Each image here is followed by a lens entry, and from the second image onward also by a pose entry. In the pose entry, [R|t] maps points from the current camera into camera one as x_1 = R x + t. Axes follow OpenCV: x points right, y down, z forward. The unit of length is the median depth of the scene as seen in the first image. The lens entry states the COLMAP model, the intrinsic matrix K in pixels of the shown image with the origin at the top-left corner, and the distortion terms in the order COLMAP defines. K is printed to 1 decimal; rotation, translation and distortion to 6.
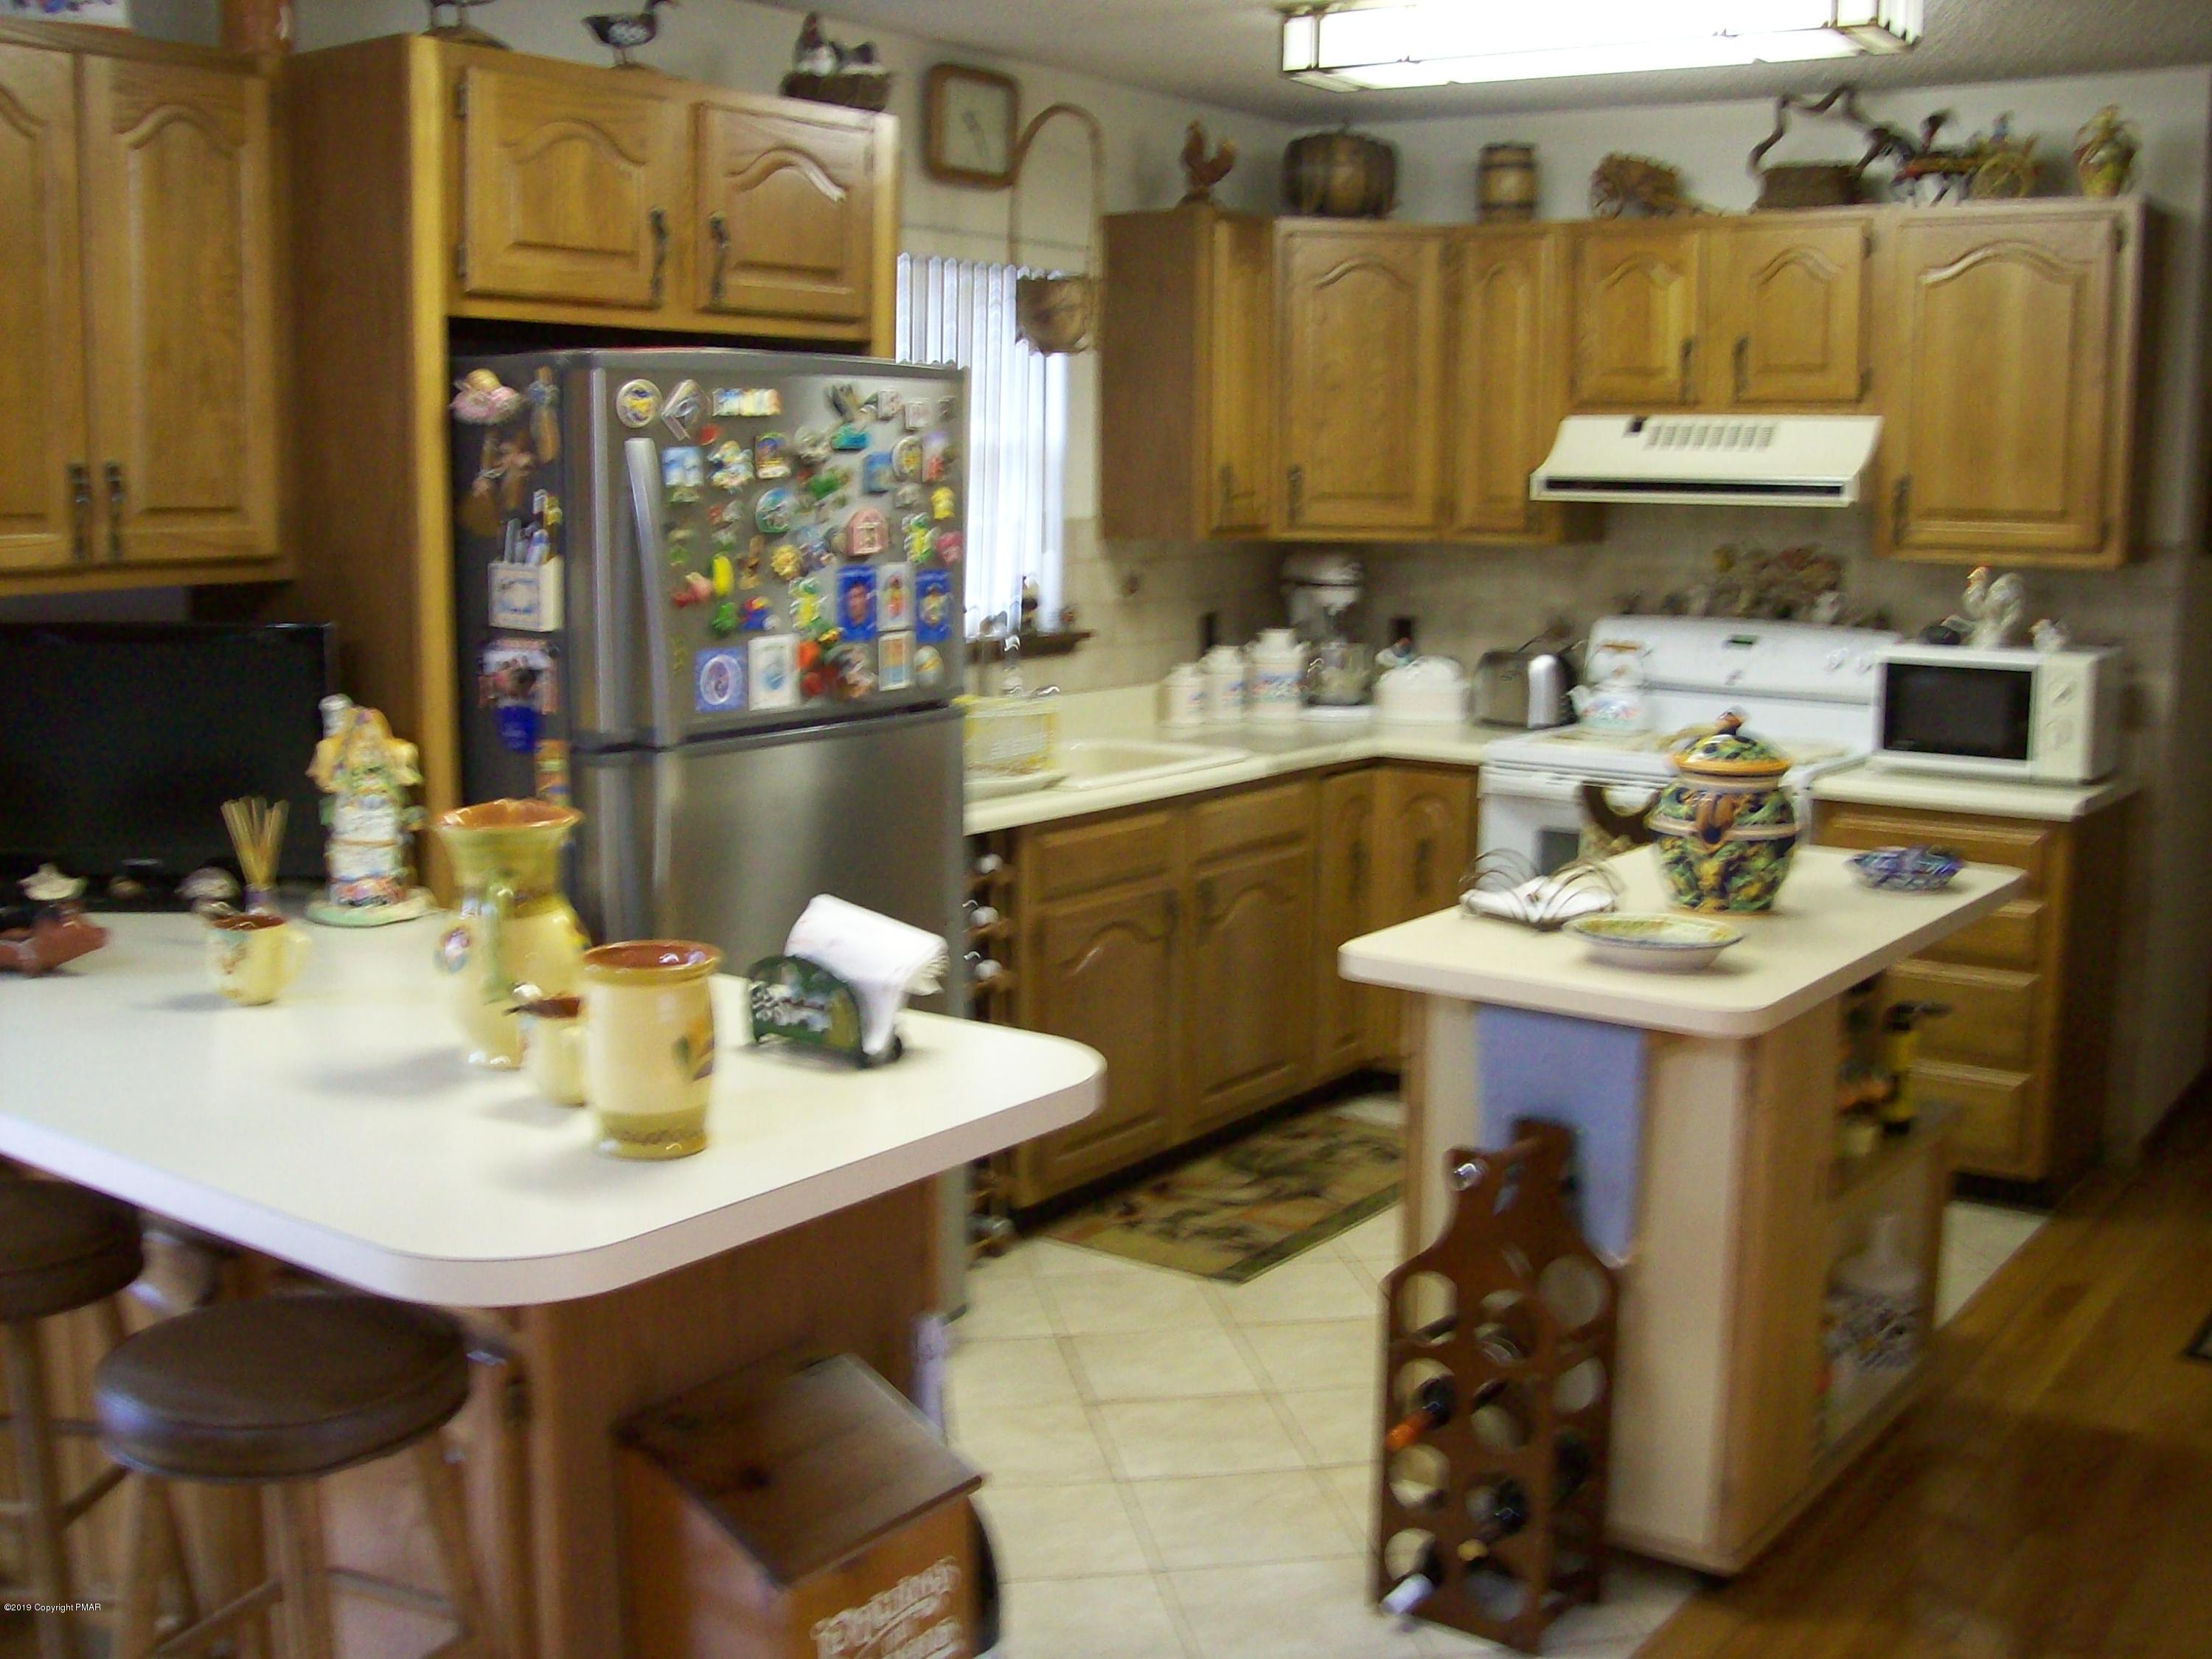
lens RADIAL K [[2349.1, 0, 1098.1], [0, 2349.1, 824.5], [0, 0, 1]] dist [-0.136933, 0.000000]
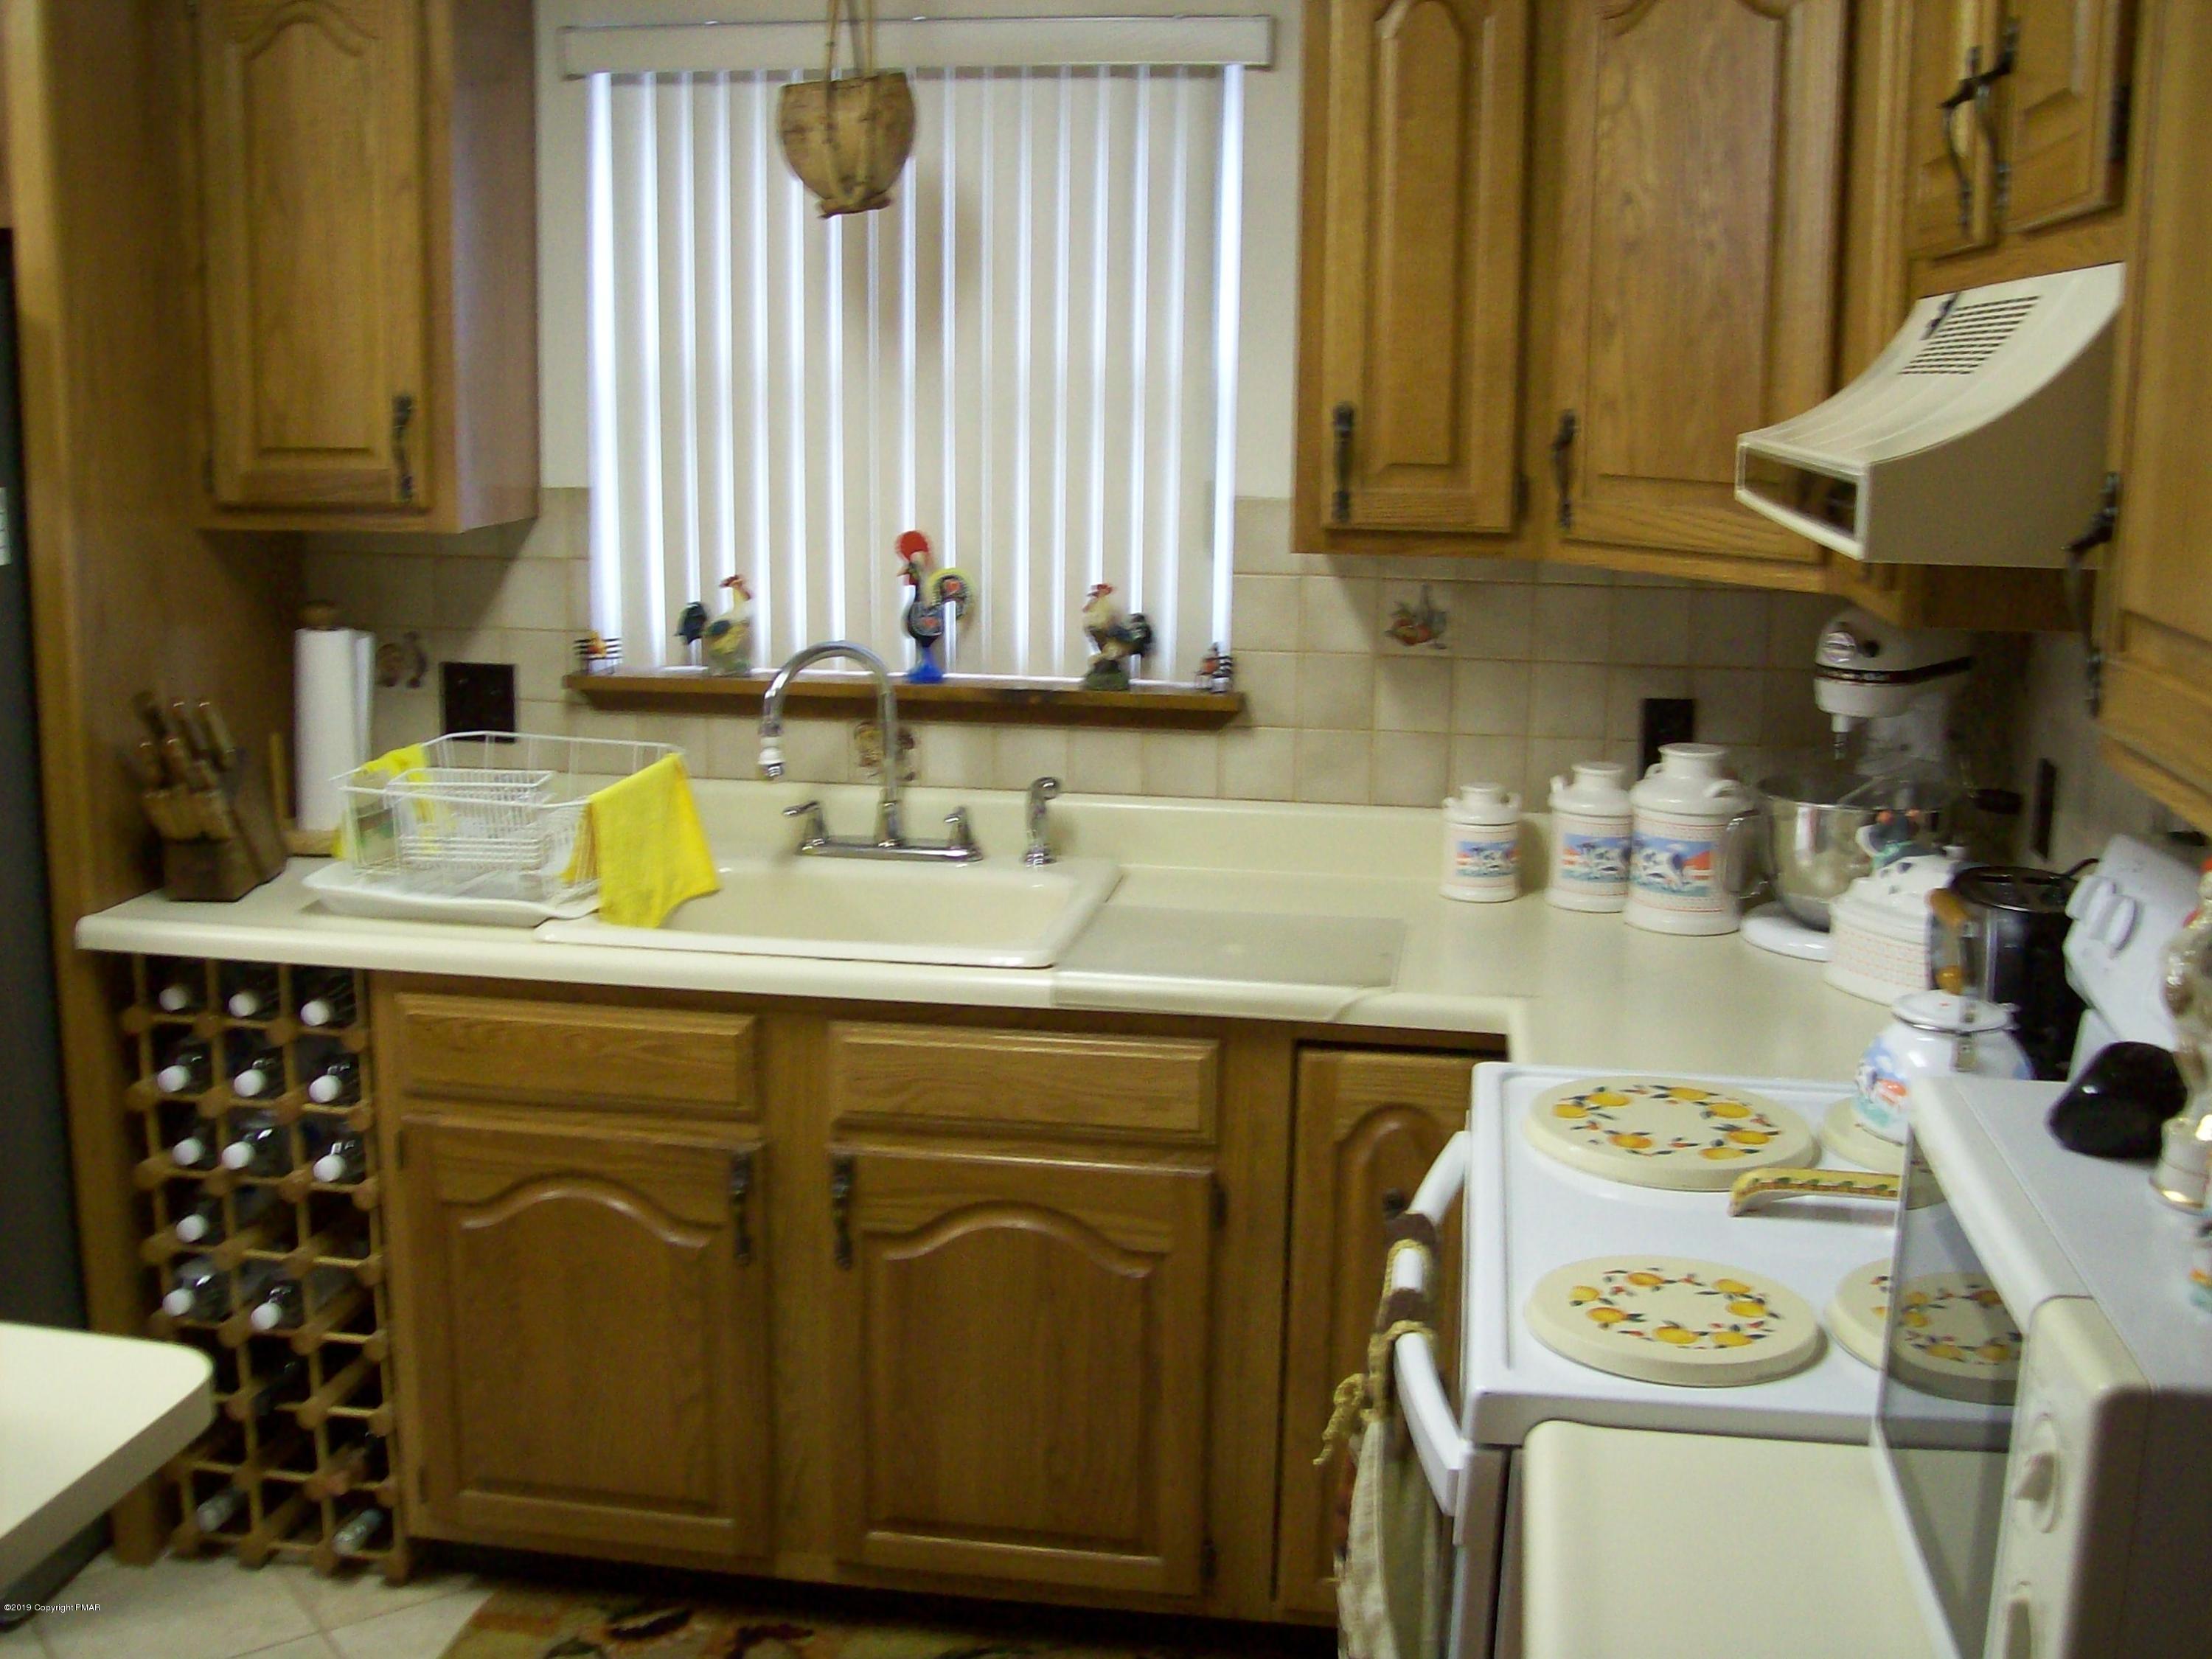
lens RADIAL K [[2349.1, 0, 1102.7], [0, 2349.1, 825.4], [0, 0, 1]] dist [-0.136933, 0.000000]
pose [[0.446797, 0.169411, -0.878449, 0.532887], [-0.143813, 0.982738, 0.116378, -0.123961], [0.883001, 0.074335, 0.463448, 0.773913]]
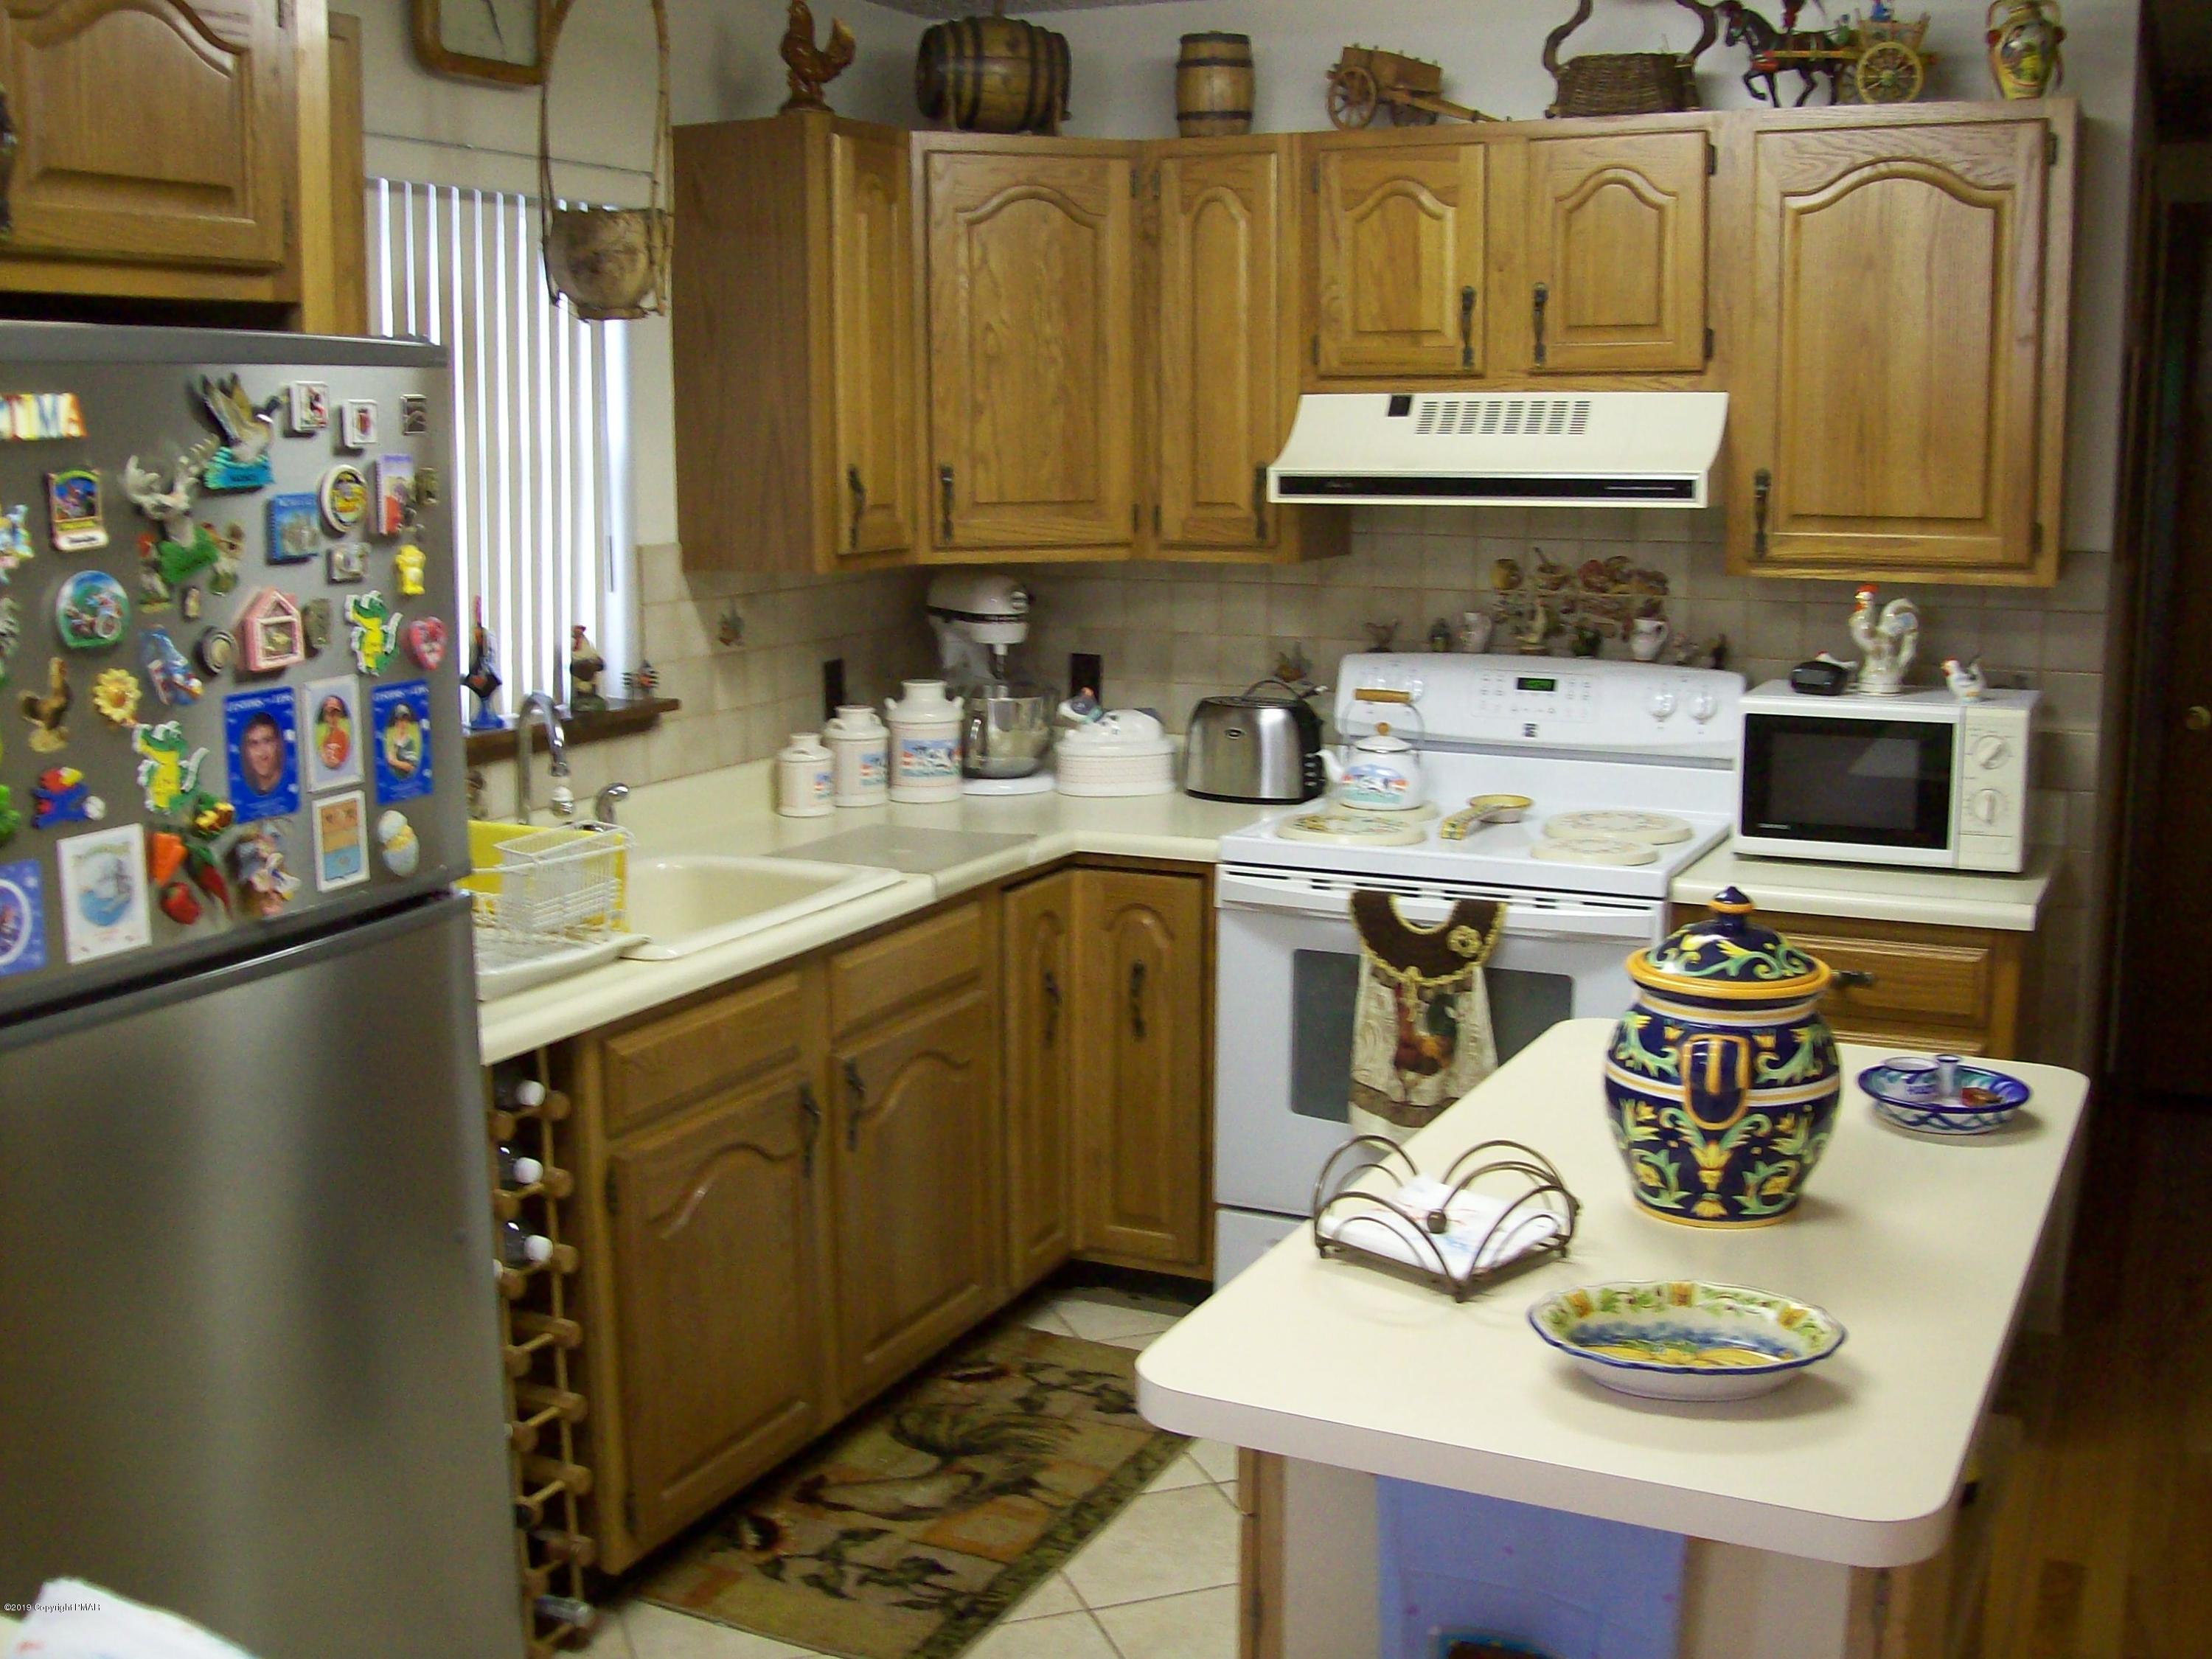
lens RADIAL K [[2349.1, 0, 1107.3], [0, 2349.1, 833.1], [0, 0, 1]] dist [-0.136933, 0.000000]
pose [[0.984590, -0.041930, 0.169779, 0.004349], [0.038773, 0.999009, 0.021872, -0.056363], [-0.170528, -0.014952, 0.985239, 0.284166]]
